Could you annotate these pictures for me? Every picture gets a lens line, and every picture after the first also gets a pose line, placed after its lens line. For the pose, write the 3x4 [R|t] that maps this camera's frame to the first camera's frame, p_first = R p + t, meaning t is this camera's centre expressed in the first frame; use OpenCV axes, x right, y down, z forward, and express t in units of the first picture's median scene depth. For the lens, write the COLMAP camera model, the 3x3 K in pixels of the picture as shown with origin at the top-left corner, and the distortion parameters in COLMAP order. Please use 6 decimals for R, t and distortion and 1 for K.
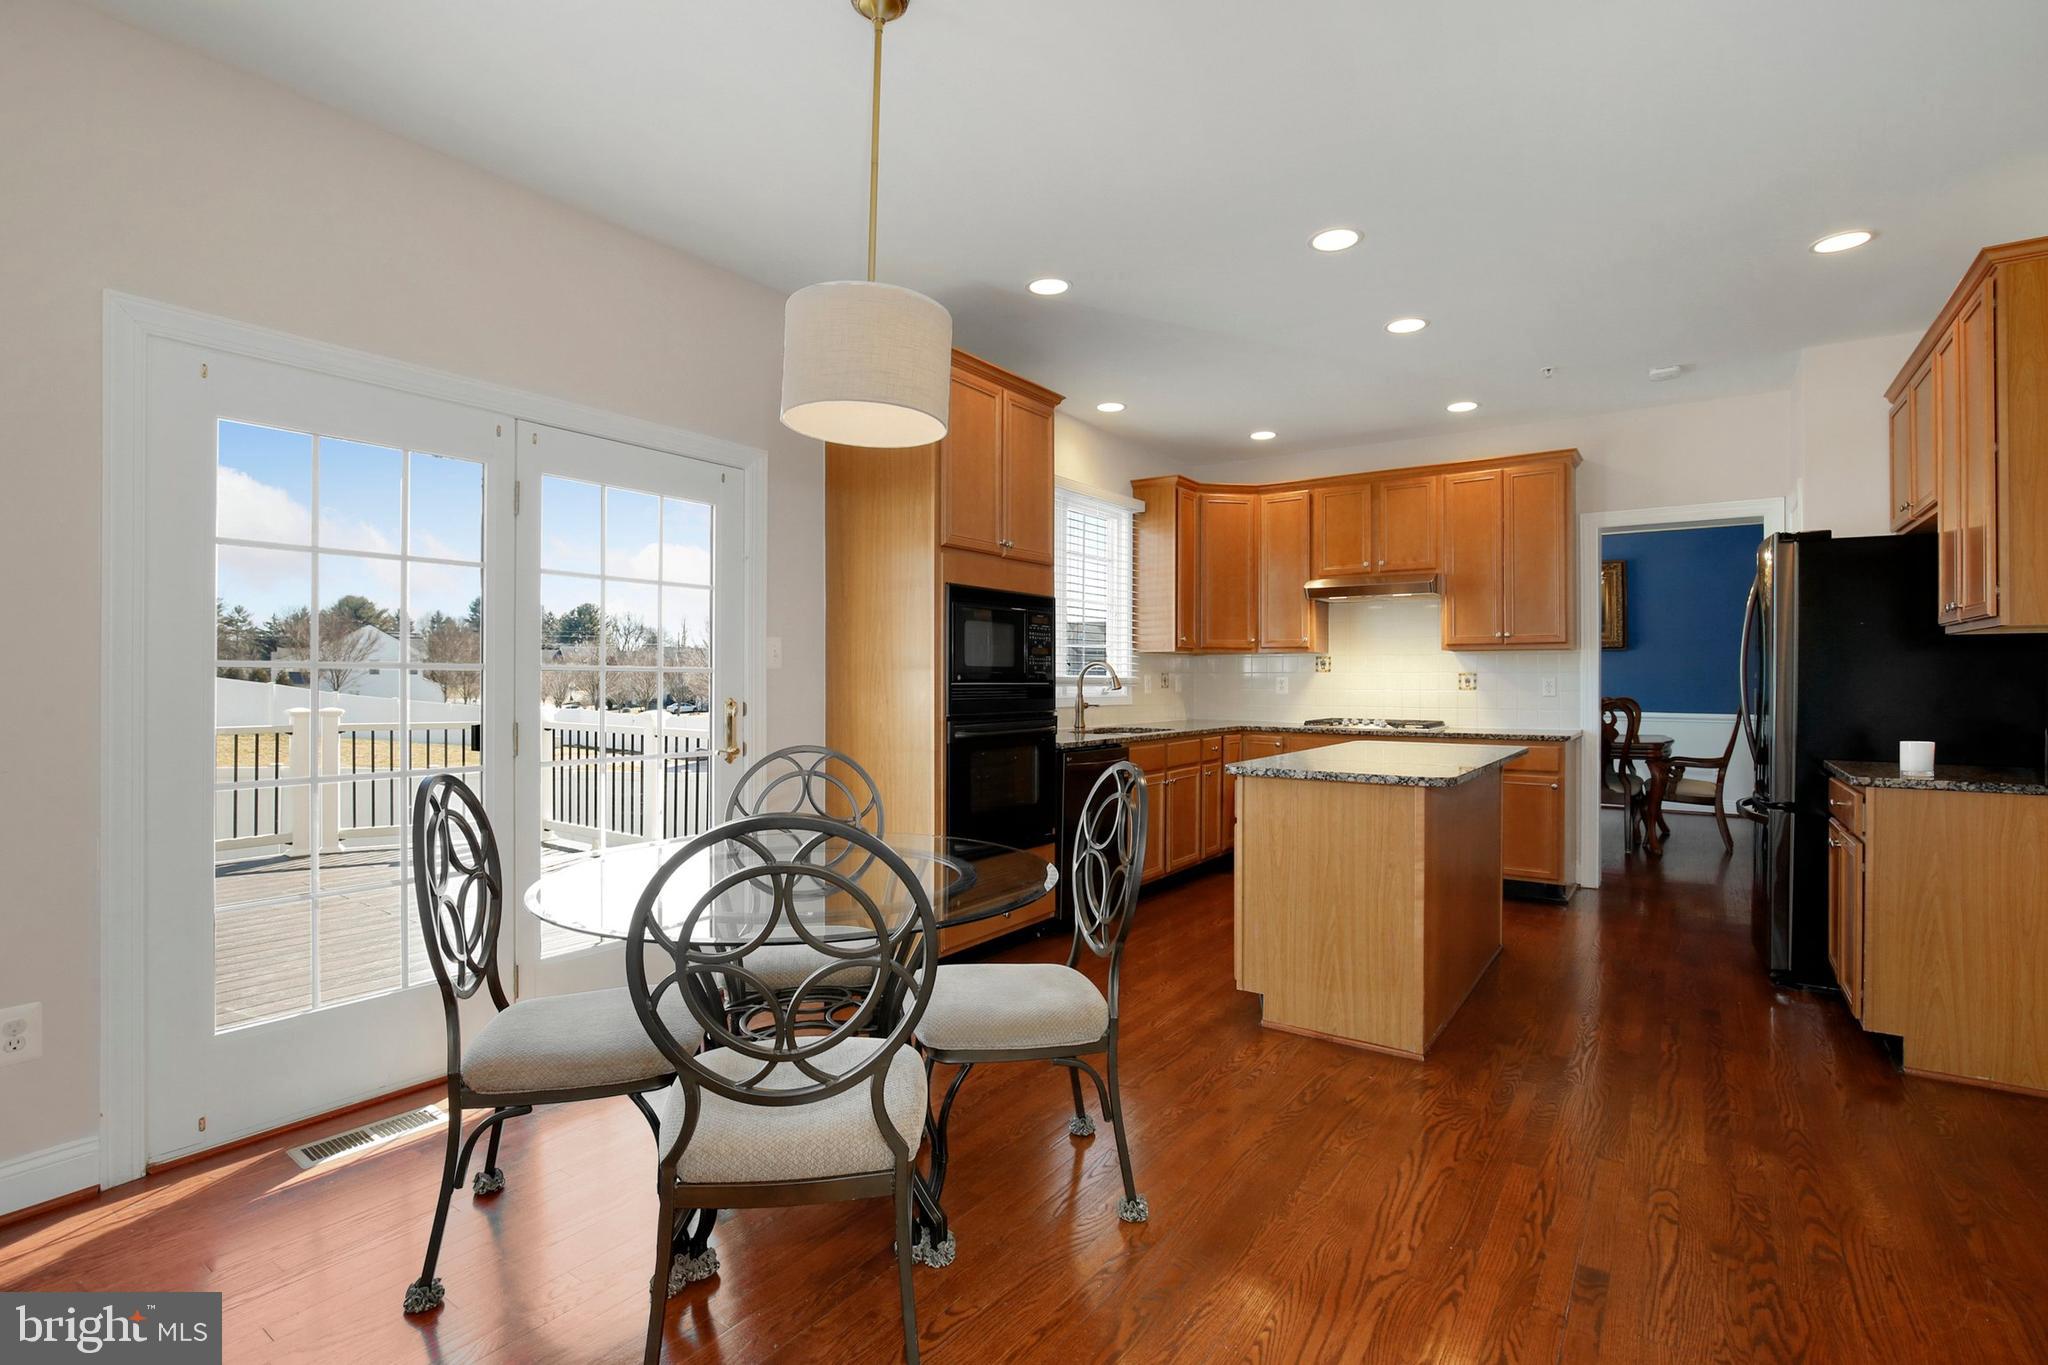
lens RADIAL K [[958.0, 0, 1021.7], [0, 958.0, 663.3], [0, 0, 1]] dist [-0.029964, 0.003085]
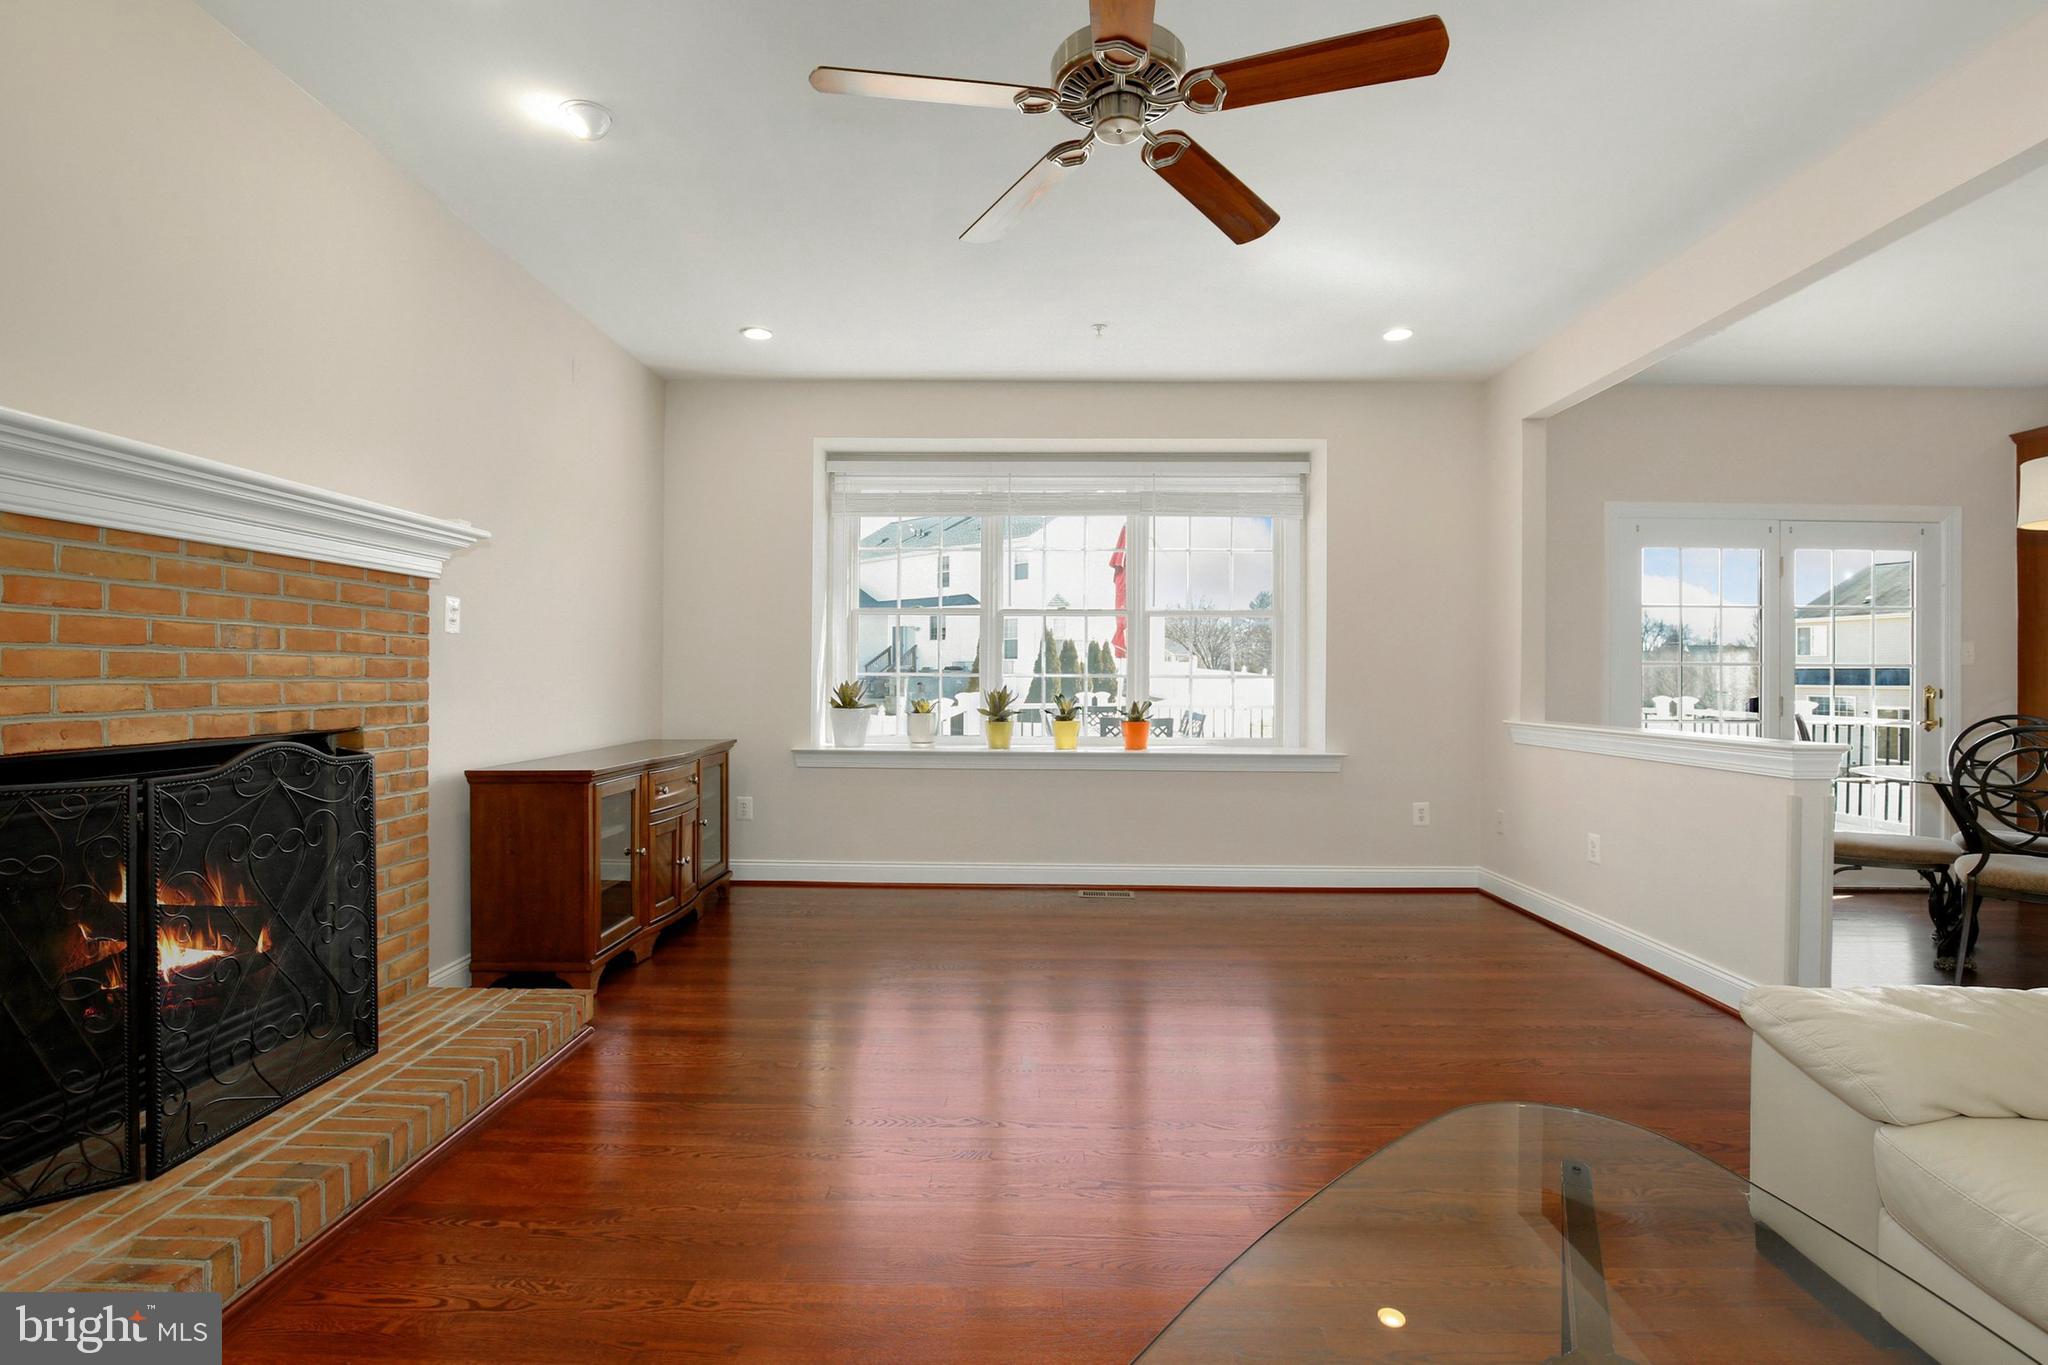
lens RADIAL K [[958.0, 0, 1023.8], [0, 958.0, 677.3], [0, 0, 1]] dist [-0.029964, 0.003085]
pose [[0.571058, 0.003031, -0.820904, 0.046640], [0.008142, 0.999923, 0.009356, -0.000169], [0.820870, -0.012027, 0.570989, -0.619179]]
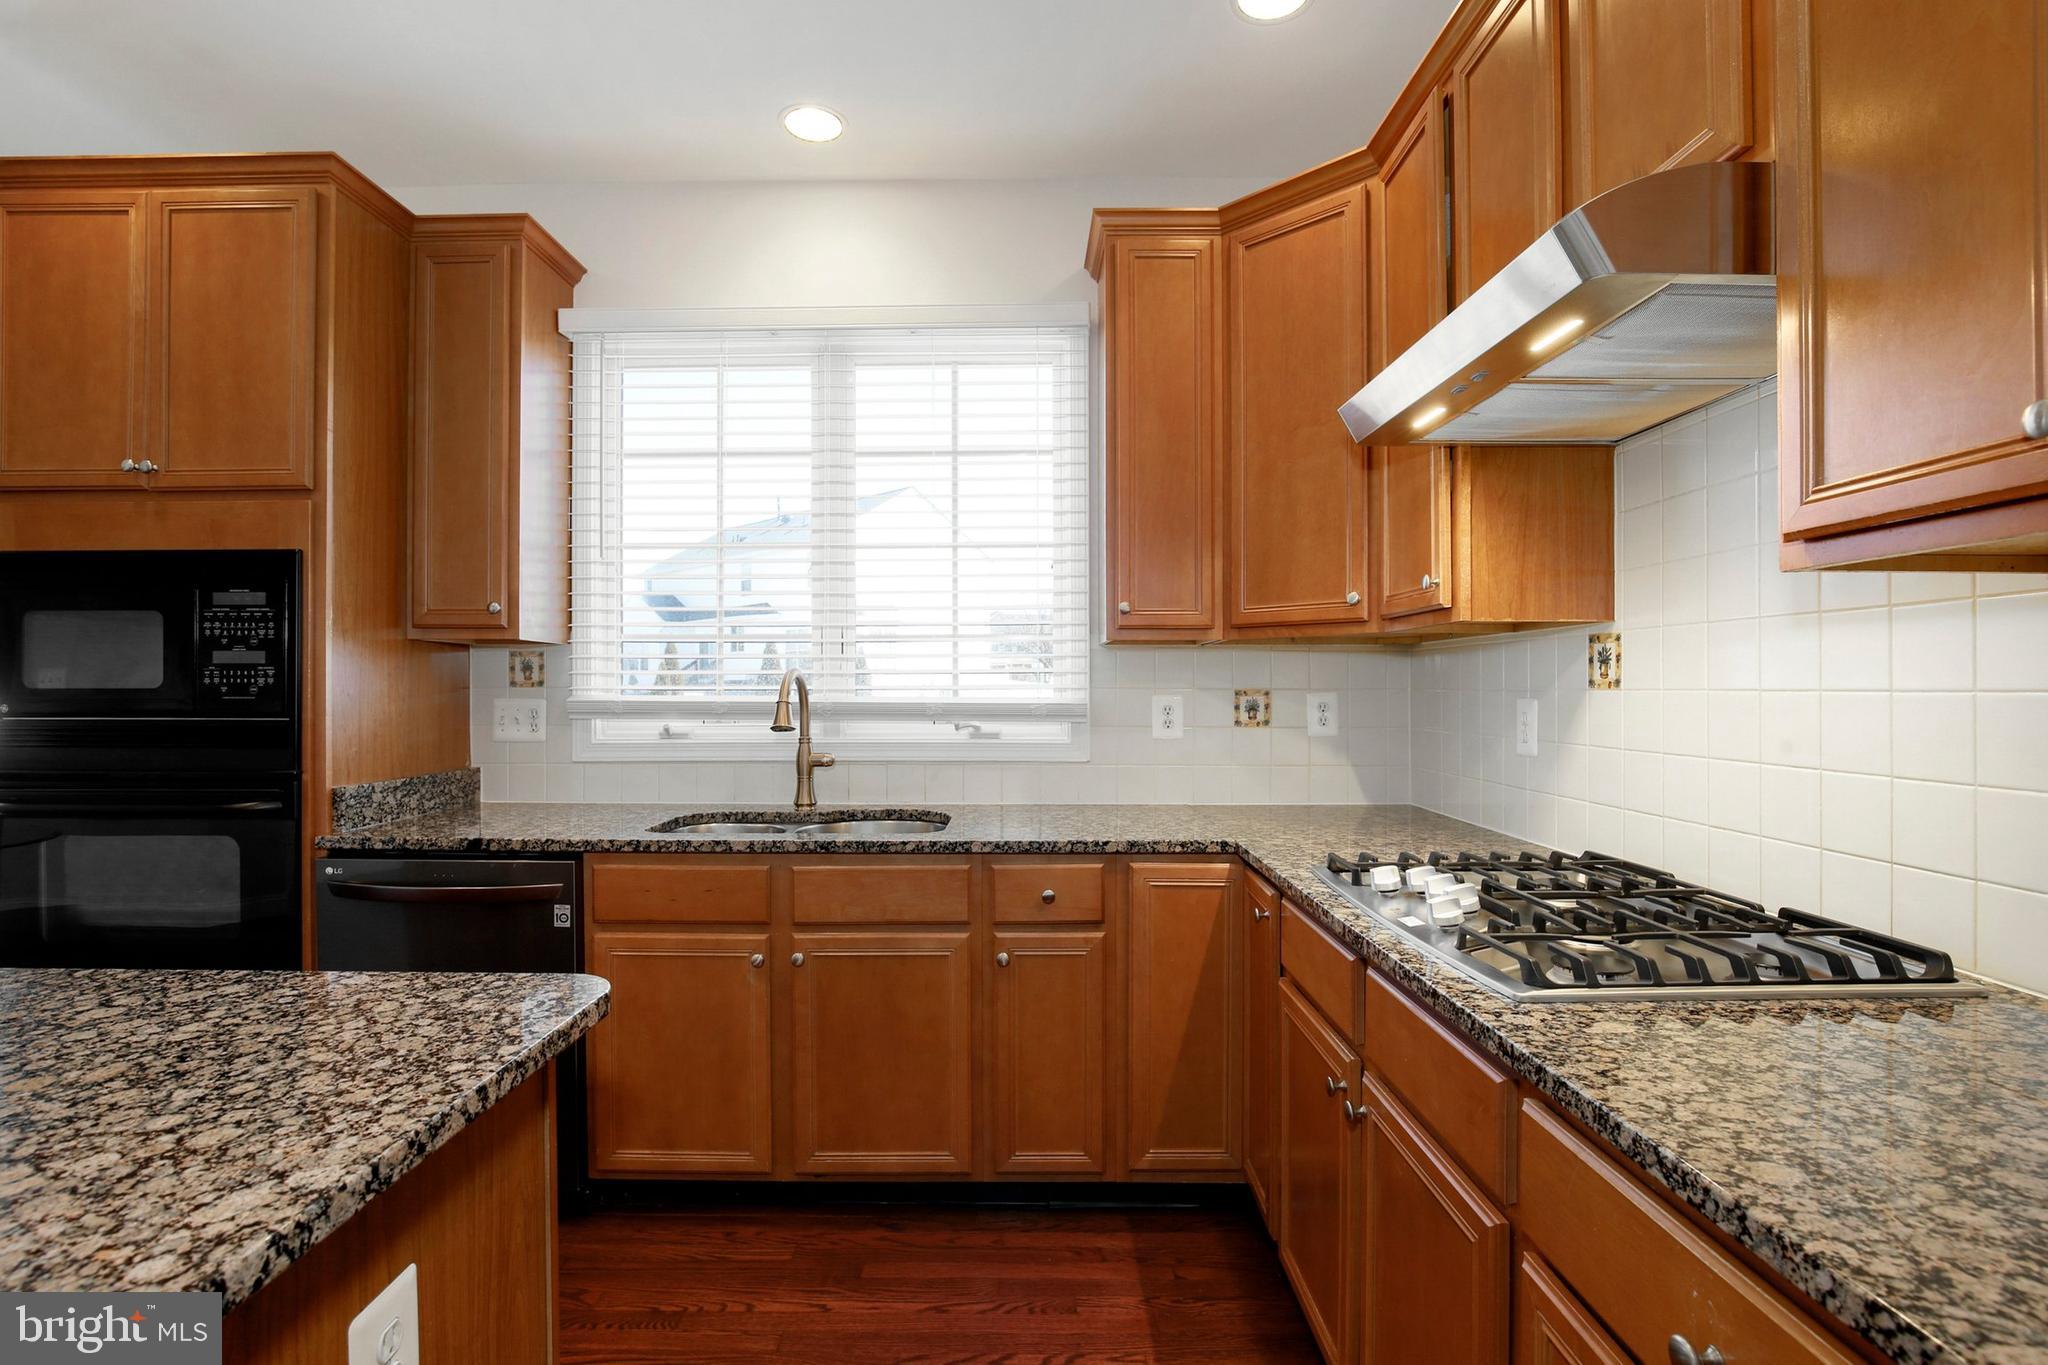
lens RADIAL K [[958.0, 0, 1006.4], [0, 958.0, 688.0], [0, 0, 1]] dist [-0.029964, 0.003085]
pose [[0.575627, -0.003201, -0.817706, 0.523421], [0.014933, 0.999867, 0.006598, 0.005220], [0.817576, -0.016009, 0.575598, 0.802204]]
